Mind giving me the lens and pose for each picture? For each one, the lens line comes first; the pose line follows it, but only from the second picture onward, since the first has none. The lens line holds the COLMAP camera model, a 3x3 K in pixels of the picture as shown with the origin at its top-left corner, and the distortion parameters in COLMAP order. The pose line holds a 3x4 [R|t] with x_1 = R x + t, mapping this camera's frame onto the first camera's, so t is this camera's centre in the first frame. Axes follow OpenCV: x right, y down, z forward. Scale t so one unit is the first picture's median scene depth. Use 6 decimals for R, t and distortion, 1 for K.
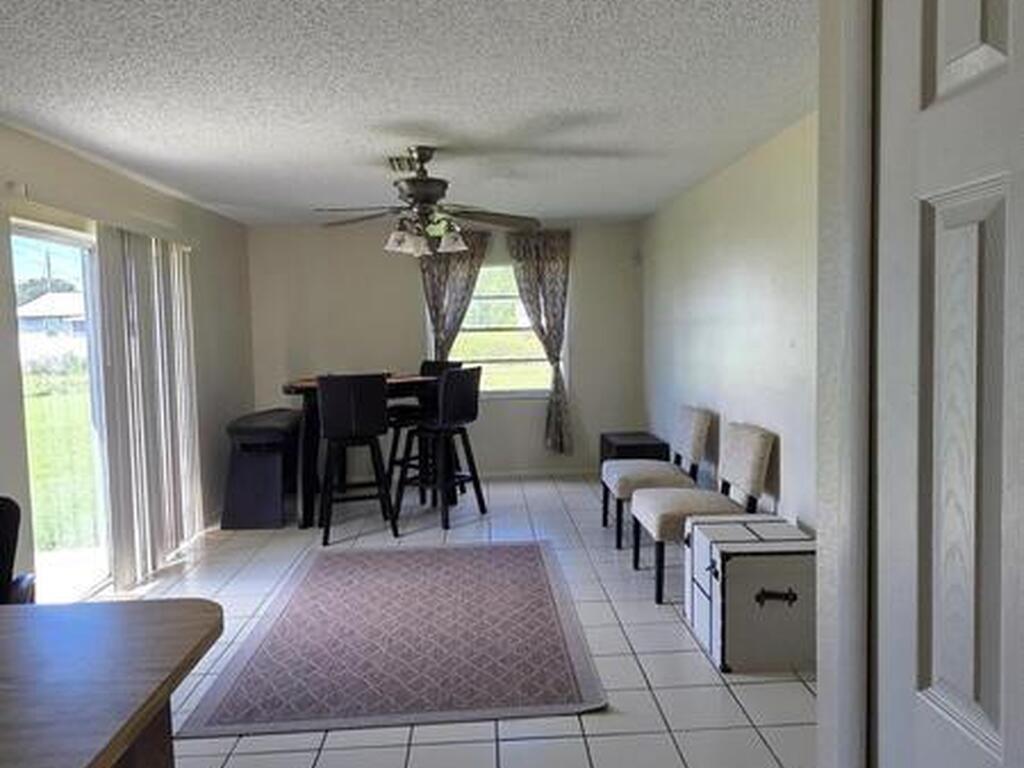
lens RADIAL K [[705.7, 0, 516.8], [0, 705.7, 379.1], [0, 0, 1]] dist [0.000752, -0.000717]
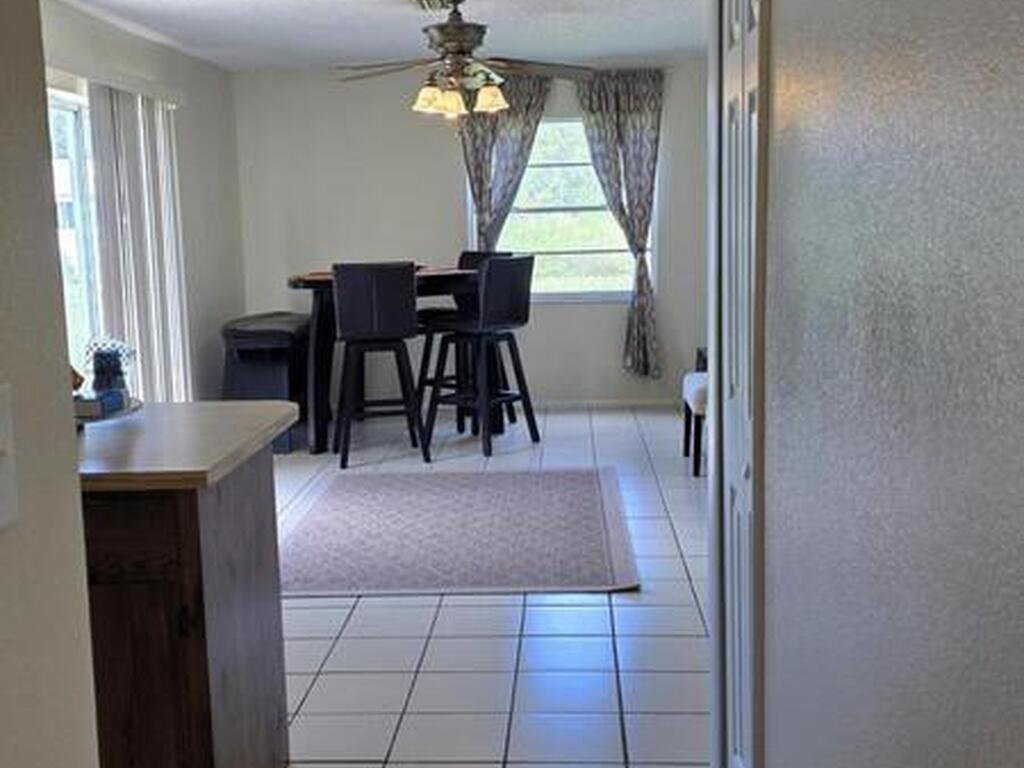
lens RADIAL K [[1197.6, 0, 492.3], [0, 1197.6, 397.1], [0, 0, 1]] dist [0.193556, -0.463465]
pose [[0.993242, 0.011388, -0.115501, 0.058431], [-0.002624, 0.997123, 0.075749, 0.037286], [0.116031, -0.074934, 0.990415, -0.332731]]
